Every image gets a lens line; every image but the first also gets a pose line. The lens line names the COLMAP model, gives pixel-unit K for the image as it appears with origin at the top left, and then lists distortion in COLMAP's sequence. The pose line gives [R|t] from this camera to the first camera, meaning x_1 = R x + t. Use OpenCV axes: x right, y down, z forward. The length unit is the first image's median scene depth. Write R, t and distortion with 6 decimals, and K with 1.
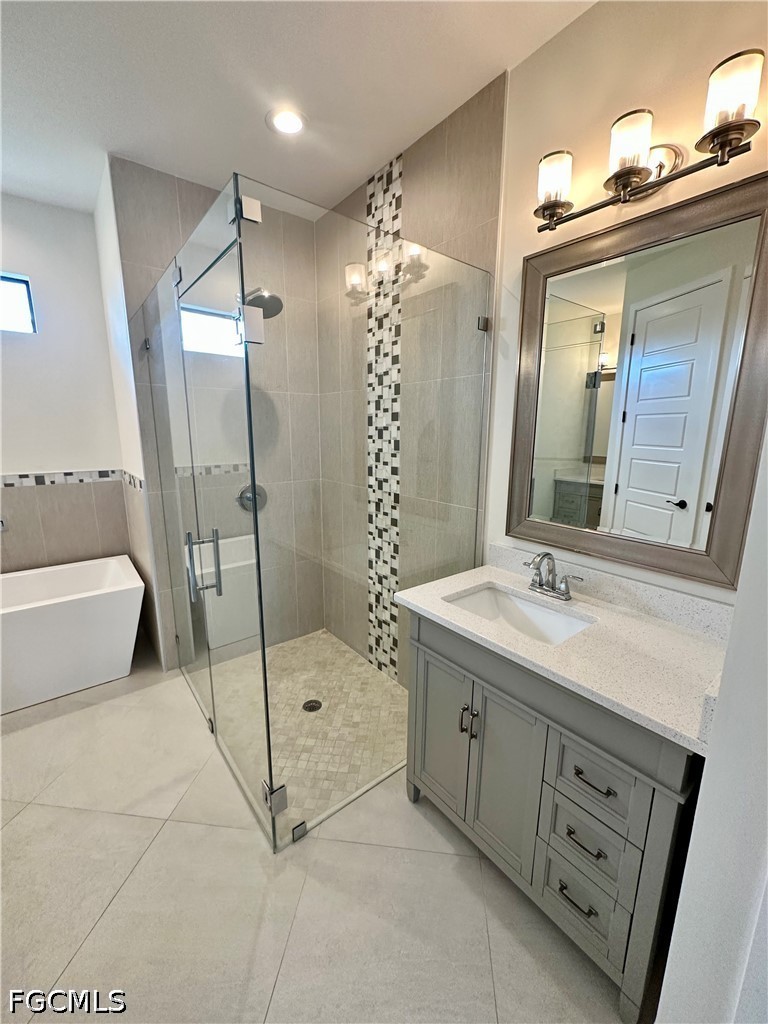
lens RADIAL K [[410.6, 0, 384.0], [0, 410.6, 512.0], [0, 0, 1]] dist [-0.002933, -0.000145]
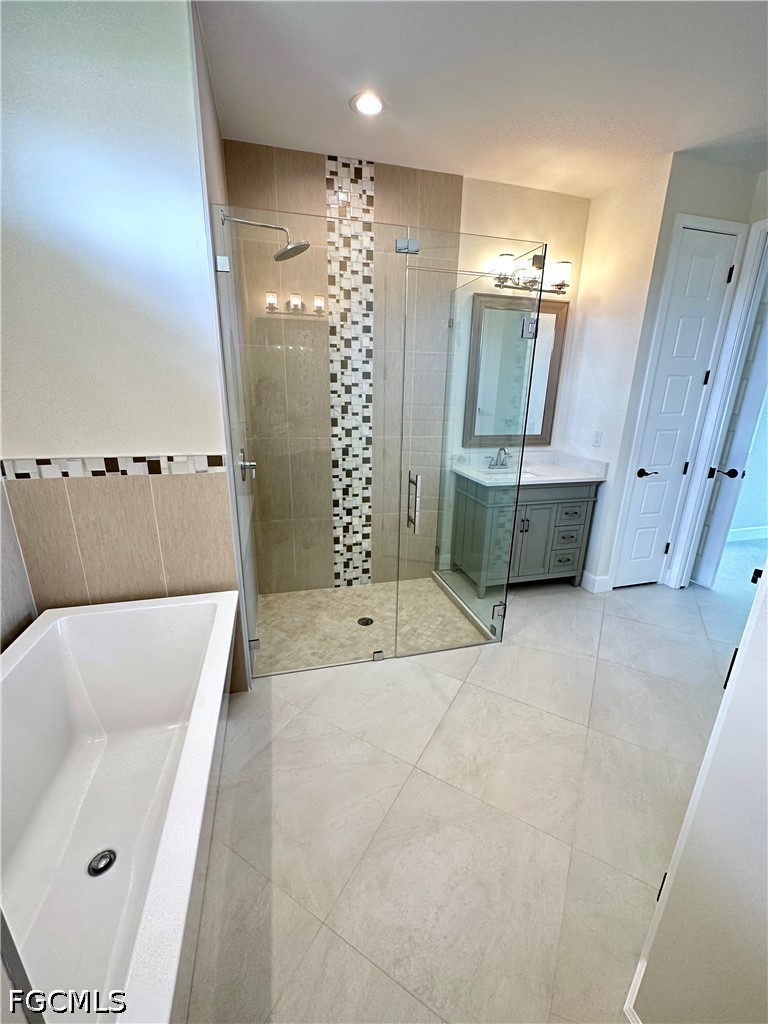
lens RADIAL K [[410.6, 0, 384.0], [0, 410.6, 512.0], [0, 0, 1]] dist [-0.002933, -0.000145]
pose [[0.402413, -0.257186, 0.878589, -1.149686], [0.164337, 0.964430, 0.207044, -0.077375], [-0.900587, 0.061068, 0.430365, 0.423894]]
